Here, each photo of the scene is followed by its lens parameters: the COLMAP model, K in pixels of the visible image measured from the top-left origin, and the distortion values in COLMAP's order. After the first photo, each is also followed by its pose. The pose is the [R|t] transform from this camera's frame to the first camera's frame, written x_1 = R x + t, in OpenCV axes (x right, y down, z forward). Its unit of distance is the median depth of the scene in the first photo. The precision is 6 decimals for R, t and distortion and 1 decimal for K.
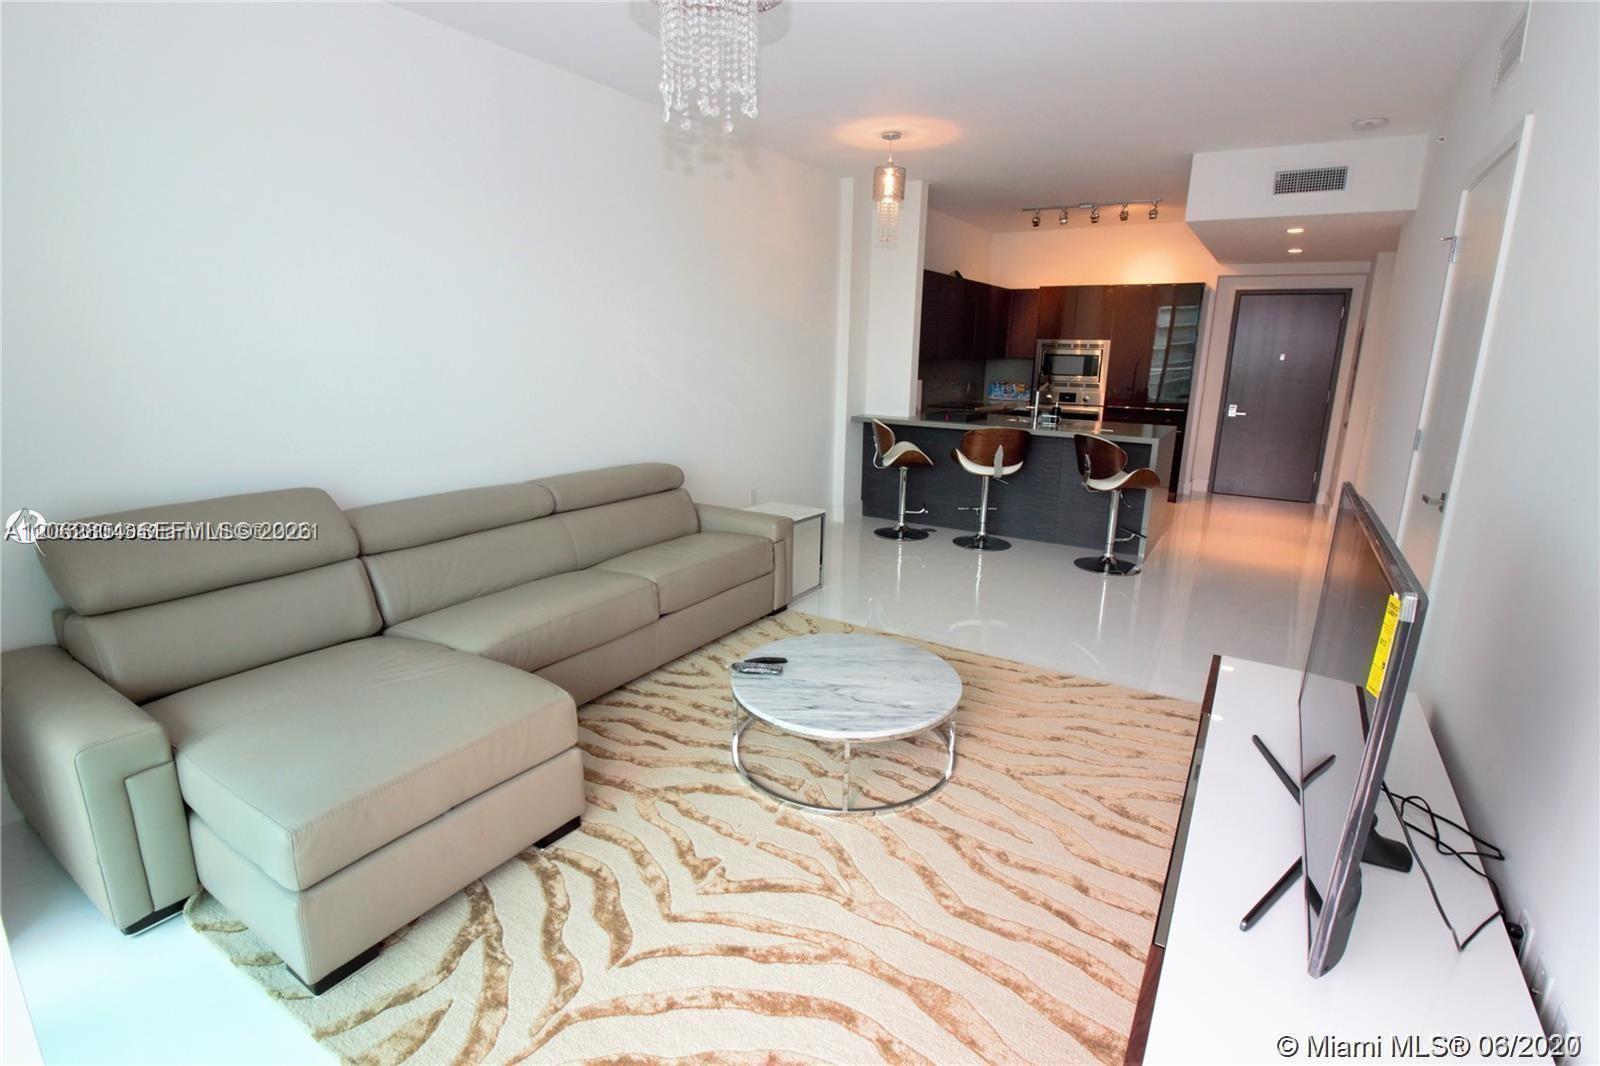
lens RADIAL K [[742.9, 0, 796.3], [0, 742.9, 524.5], [0, 0, 1]] dist [-0.009794, -0.006211]
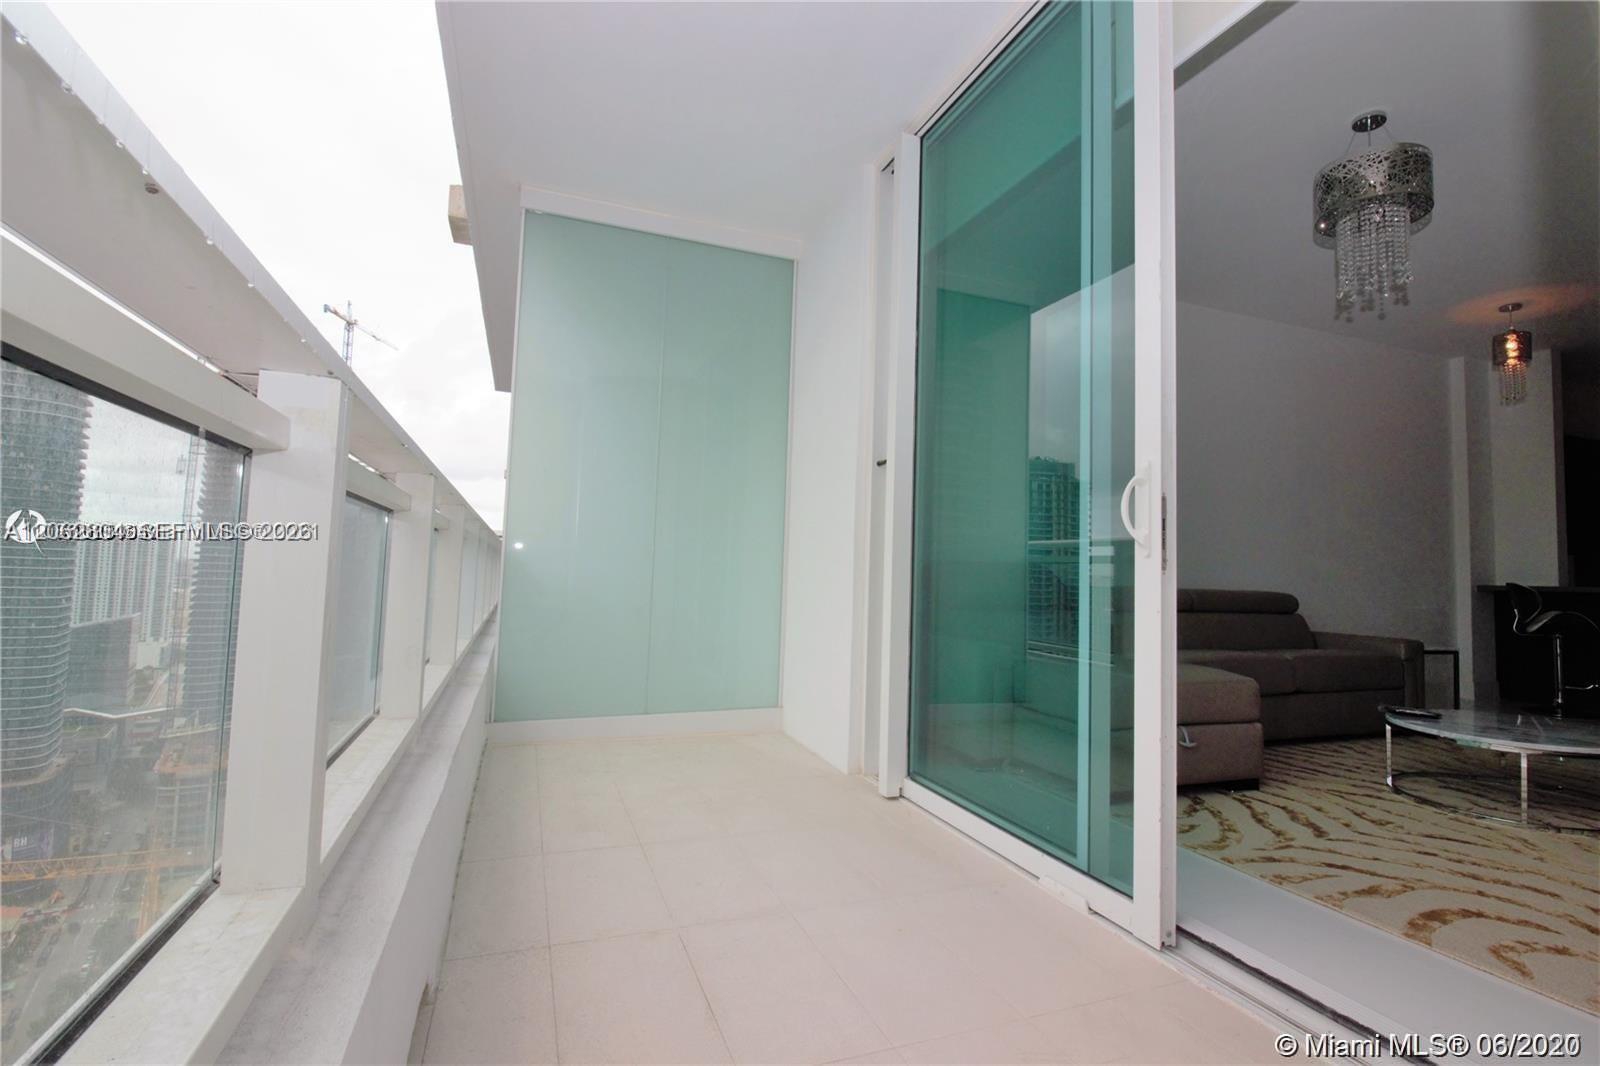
lens RADIAL K [[742.9, 0, 804.7], [0, 742.9, 521.9], [0, 0, 1]] dist [-0.009794, -0.006211]
pose [[0.800397, -0.035408, -0.598423, -0.077547], [-0.158563, 0.950196, -0.268302, 0.250982], [0.578119, 0.309636, 0.754920, -0.352340]]
